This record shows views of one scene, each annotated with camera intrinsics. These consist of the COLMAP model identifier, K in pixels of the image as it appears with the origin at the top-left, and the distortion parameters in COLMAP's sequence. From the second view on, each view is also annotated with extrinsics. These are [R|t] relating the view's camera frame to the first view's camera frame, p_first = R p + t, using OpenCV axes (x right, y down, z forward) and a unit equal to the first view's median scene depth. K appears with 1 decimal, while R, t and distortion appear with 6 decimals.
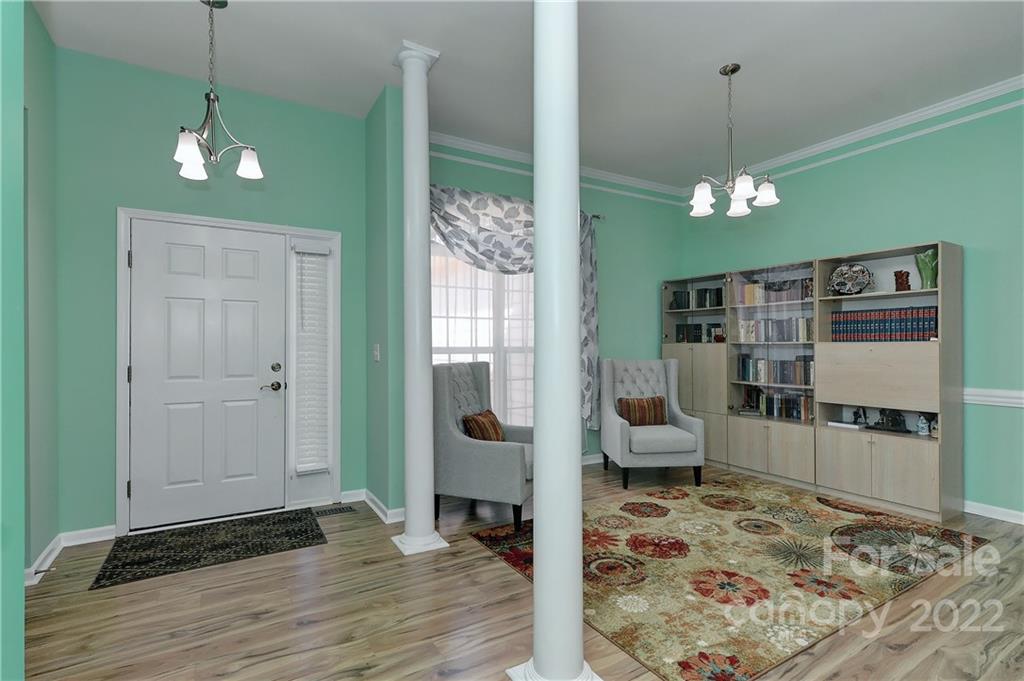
lens RADIAL K [[492.3, 0, 512.0], [0, 492.3, 340.5], [0, 0, 1]] dist [0.000395, 0.000101]
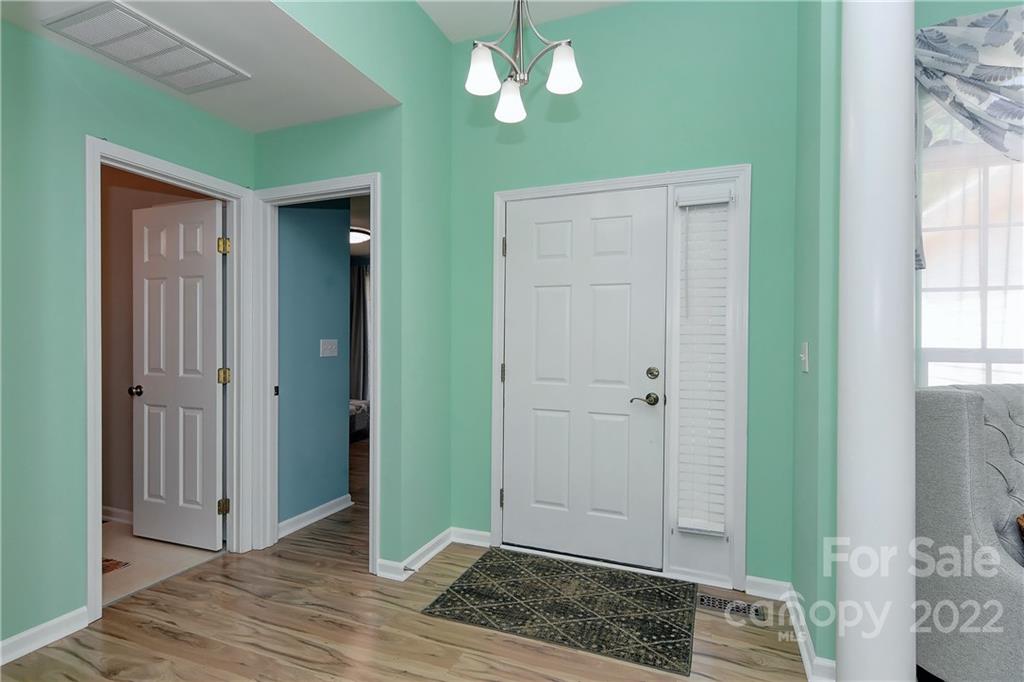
lens RADIAL K [[500.8, 0, 512.7], [0, 500.8, 346.0], [0, 0, 1]] dist [0.008707, 0.000215]
pose [[0.614506, 0.011940, -0.788822, -0.029161], [-0.001144, 0.999898, 0.014243, 0.004990], [0.788911, -0.007850, 0.614457, 0.421632]]
